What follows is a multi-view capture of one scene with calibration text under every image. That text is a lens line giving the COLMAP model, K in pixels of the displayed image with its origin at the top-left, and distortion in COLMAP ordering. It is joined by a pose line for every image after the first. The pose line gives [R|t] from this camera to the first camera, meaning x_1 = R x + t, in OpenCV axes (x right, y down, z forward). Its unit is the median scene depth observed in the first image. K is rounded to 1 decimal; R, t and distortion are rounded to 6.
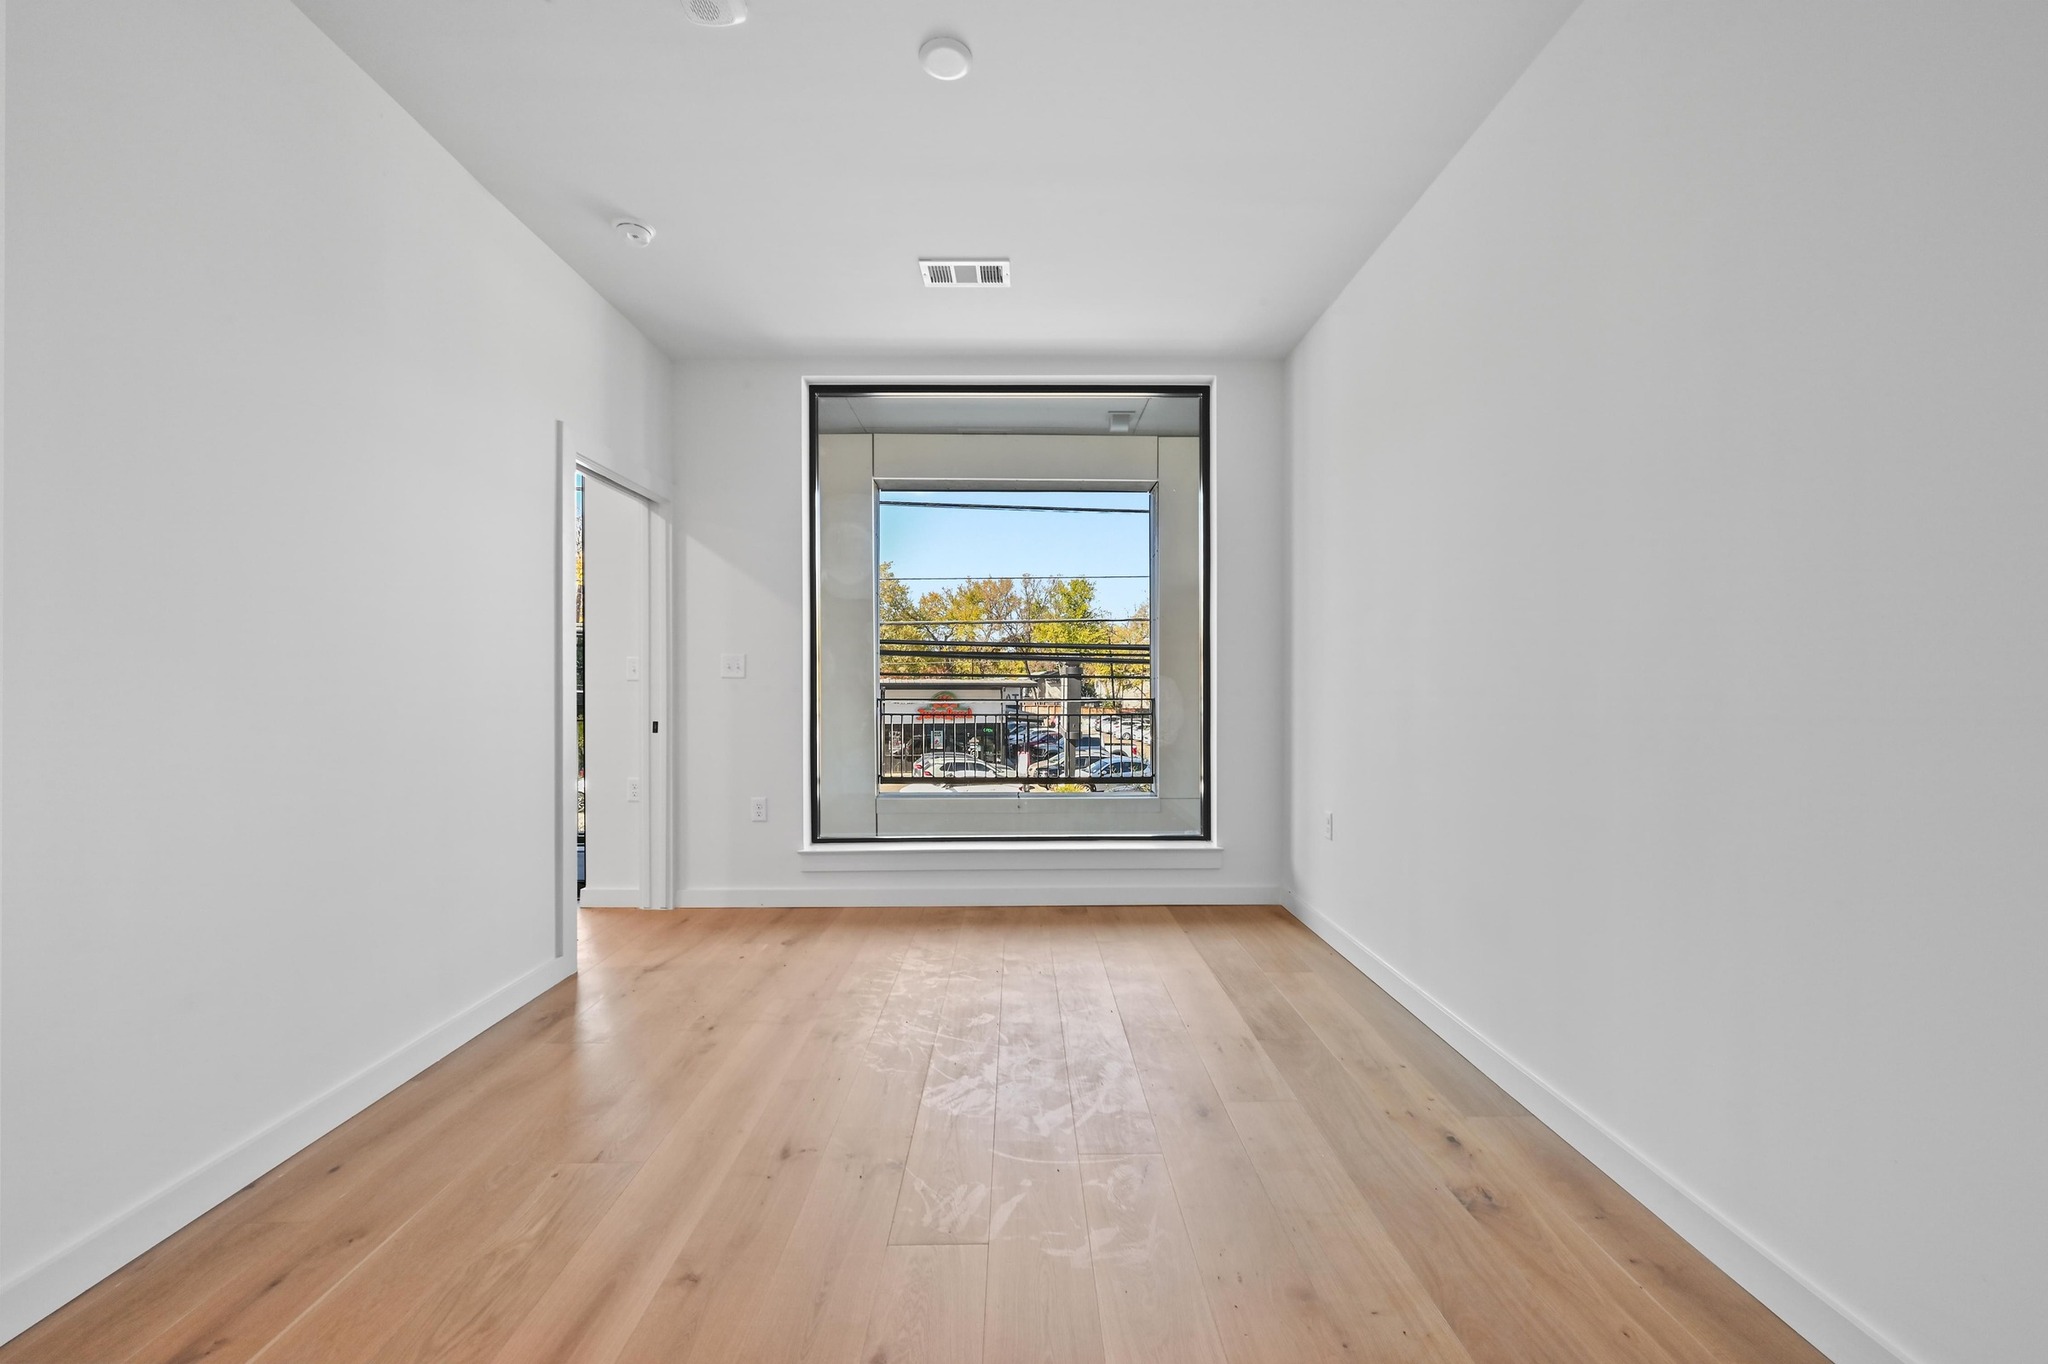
lens RADIAL K [[809.6, 0, 1024.7], [0, 809.6, 685.0], [0, 0, 1]] dist [-0.000434, -0.000031]
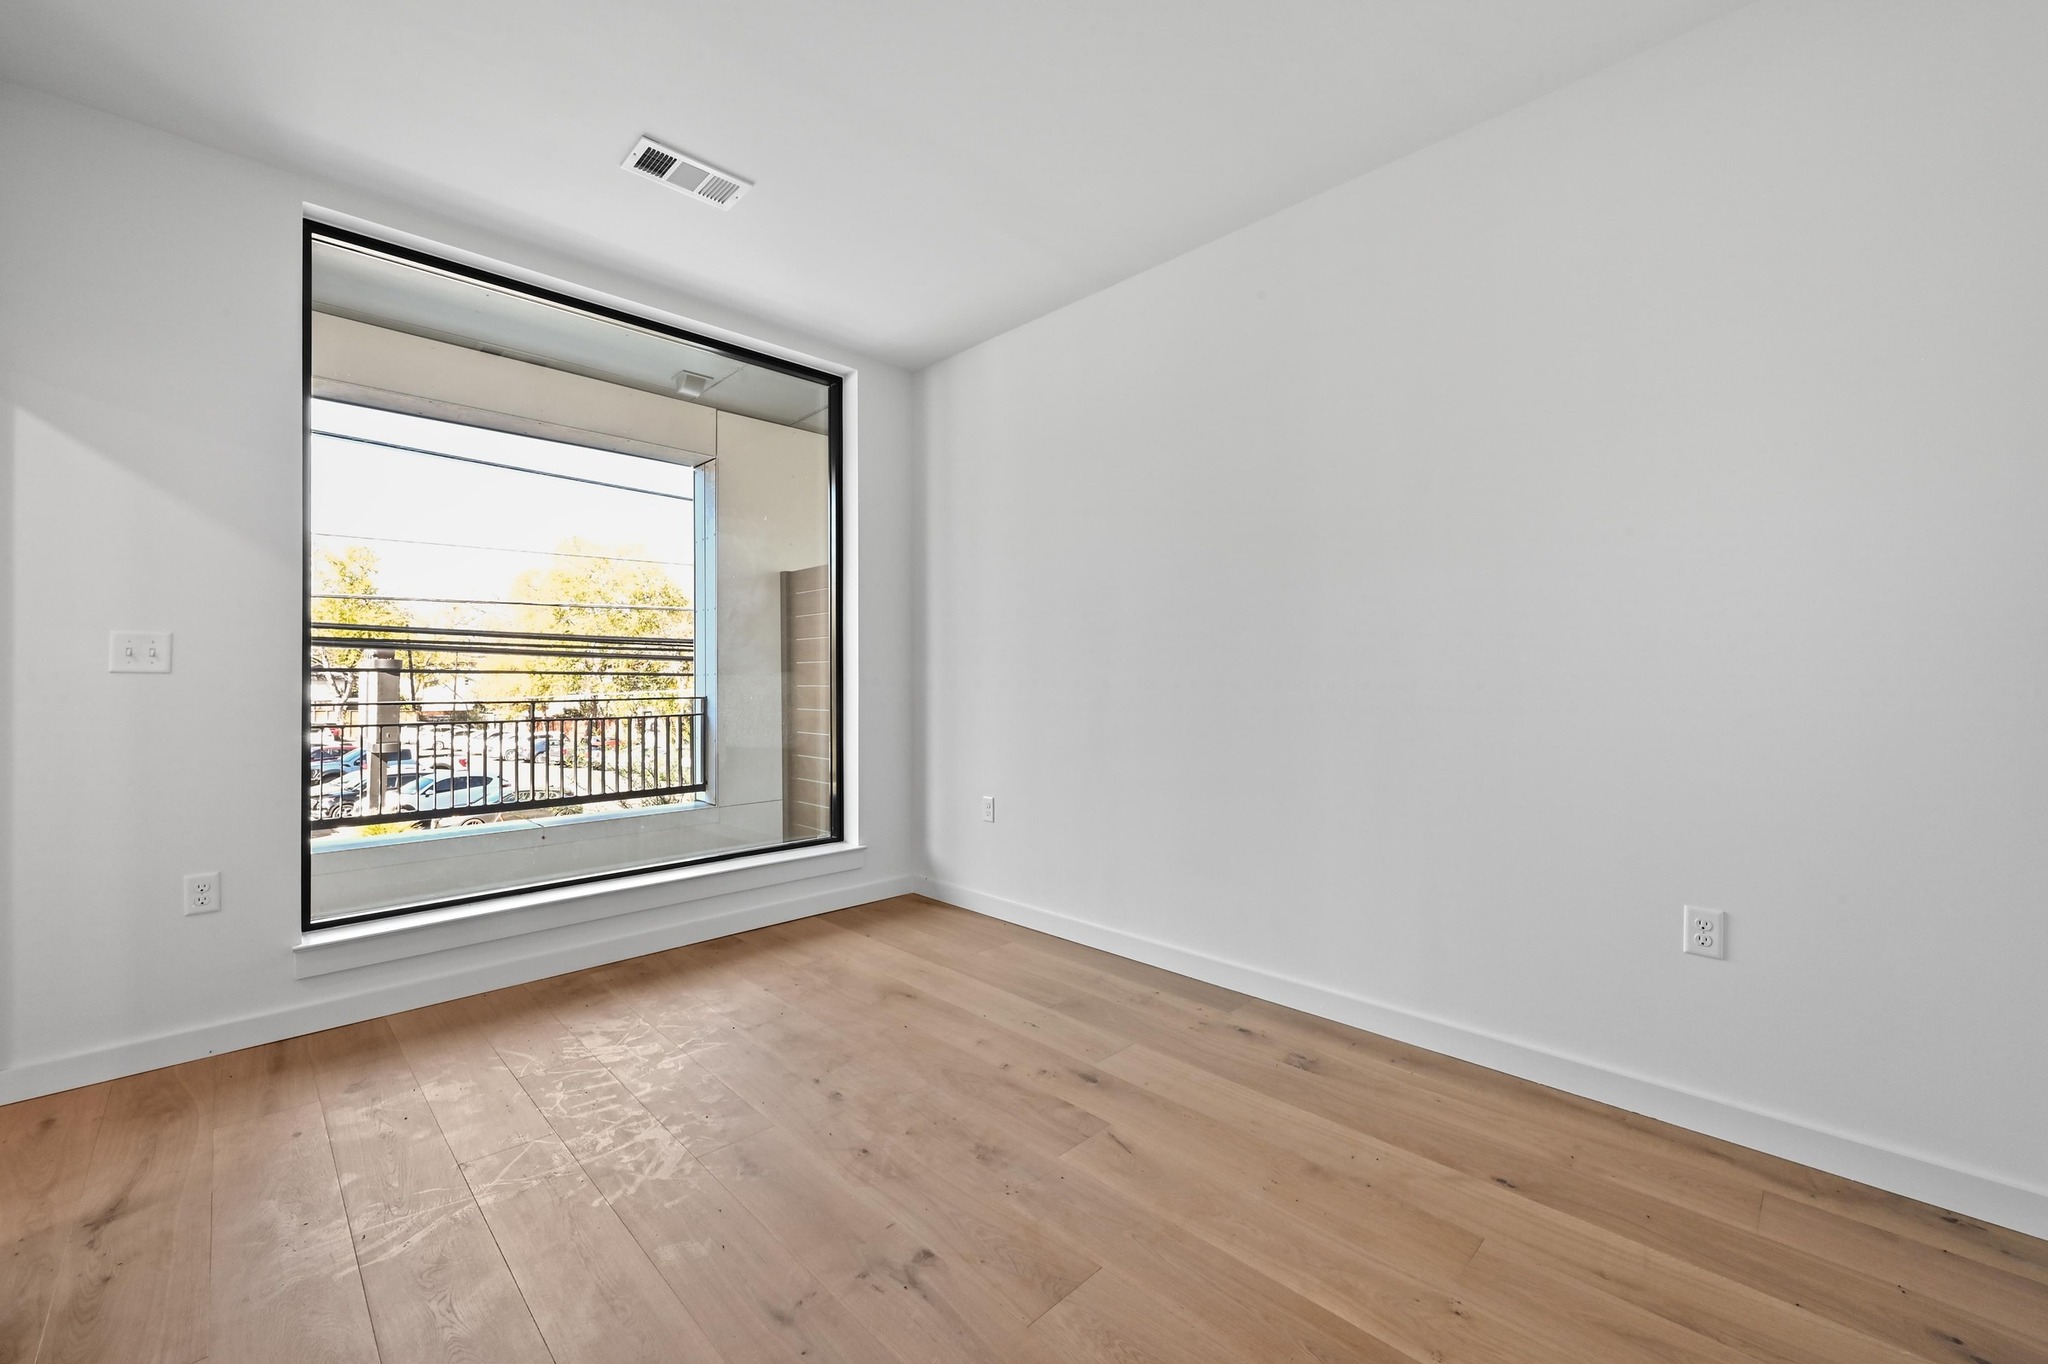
lens RADIAL K [[811.7, 0, 1026.7], [0, 811.7, 676.3], [0, 0, 1]] dist [0.003785, -0.000066]
pose [[0.716883, 0.002998, 0.697187, -0.334546], [0.001331, 0.999983, -0.005669, -0.002313], [-0.697192, 0.004992, 0.716867, 0.156114]]
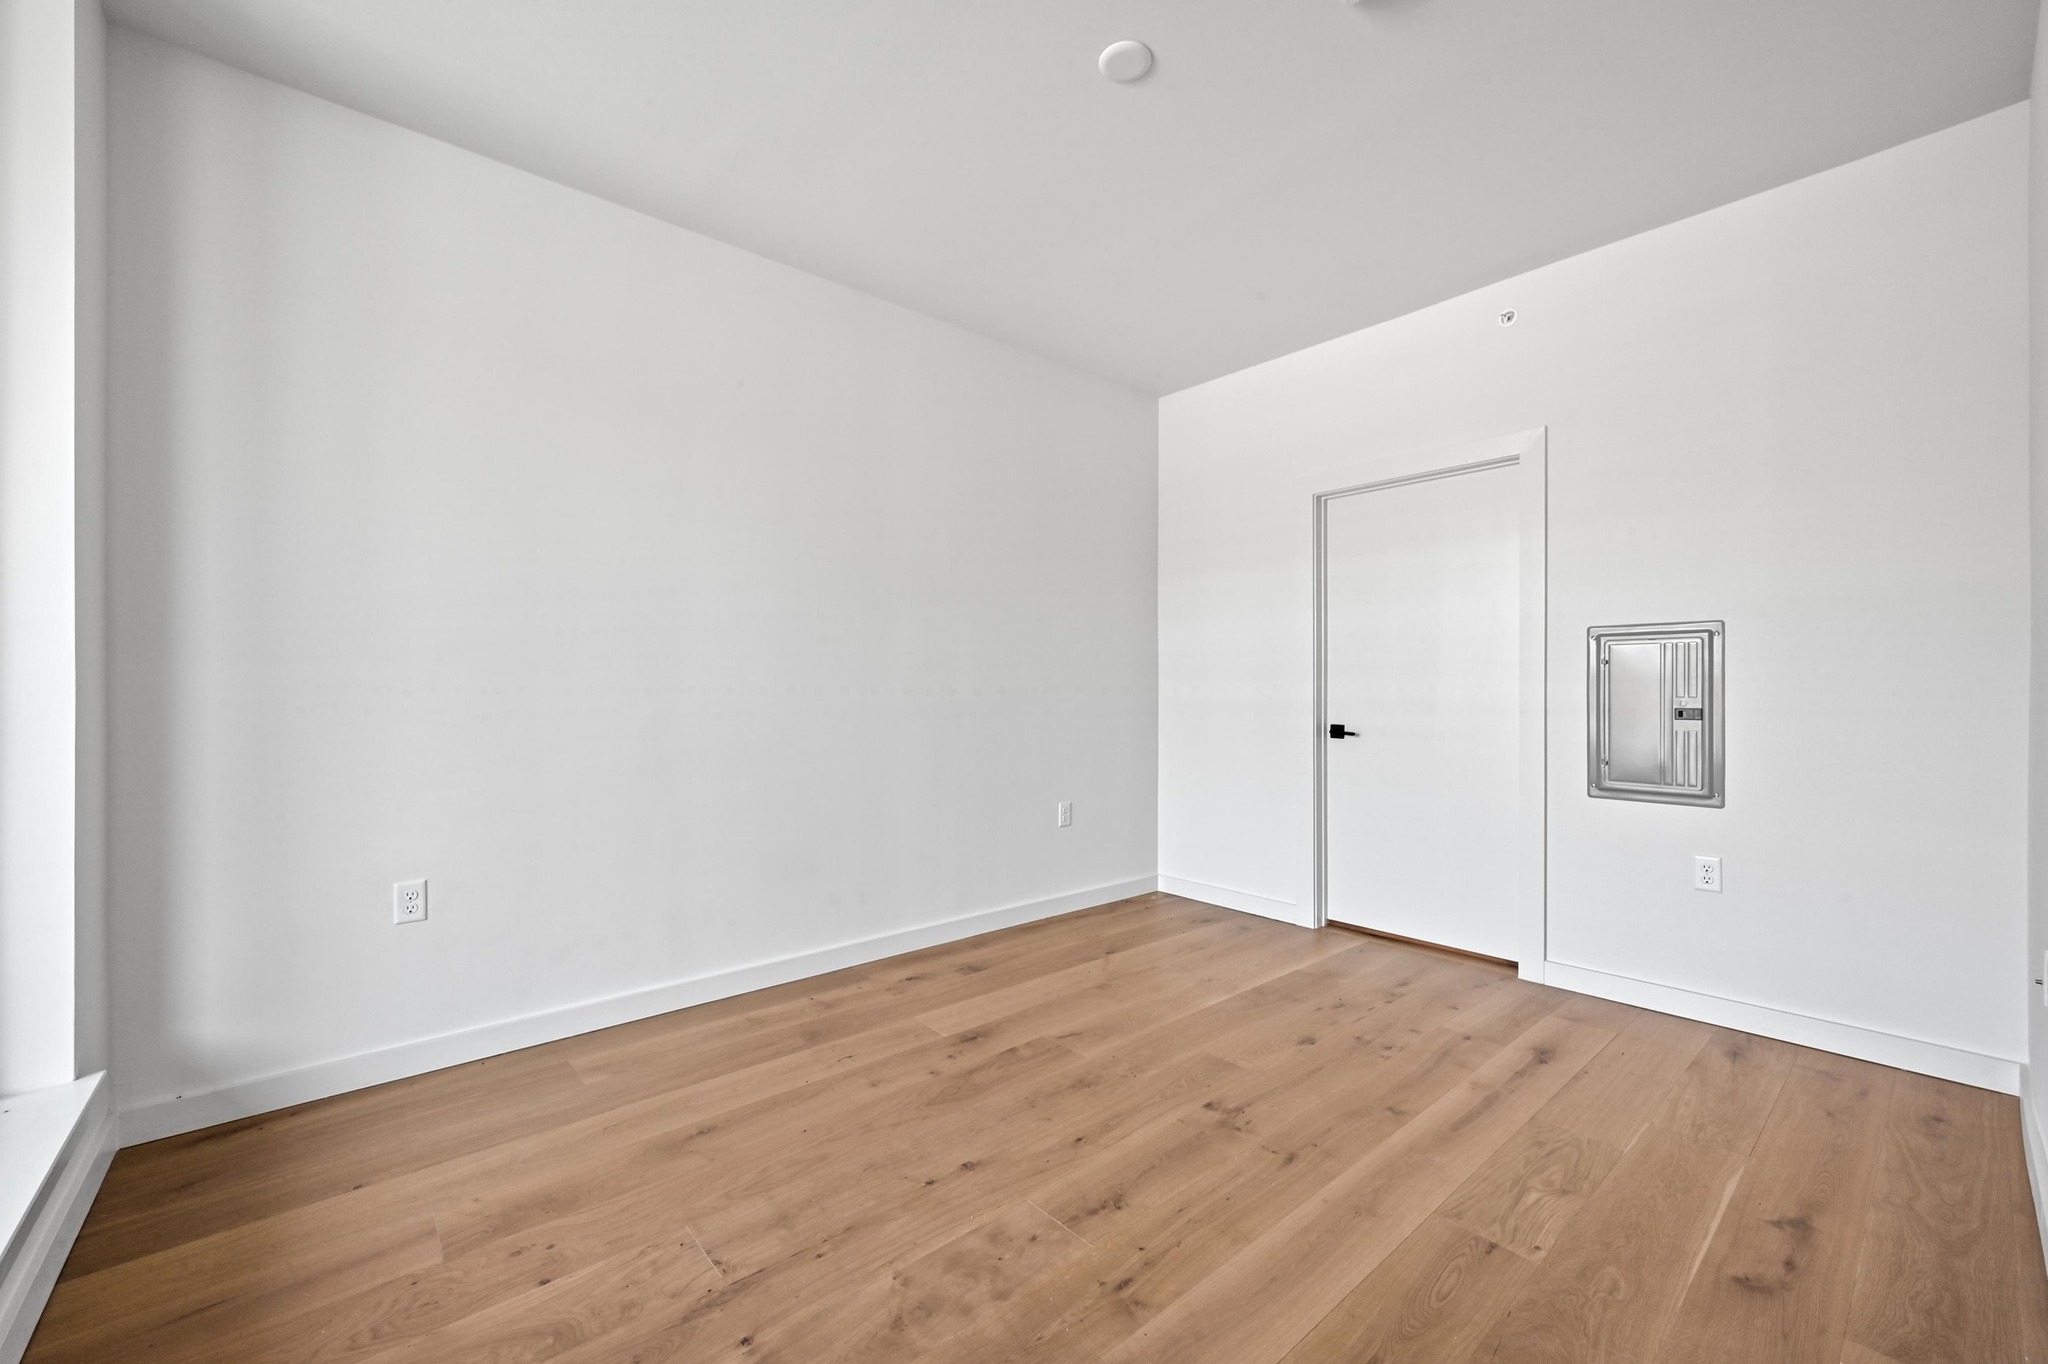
lens RADIAL K [[815.6, 0, 1027.4], [0, 815.6, 684.4], [0, 0, 1]] dist [-0.000614, 0.000159]
pose [[-0.647202, 0.007109, 0.762286, -0.437750], [0.001996, 0.999969, -0.007631, -0.000608], [-0.762316, -0.003418, -0.647196, 0.970164]]
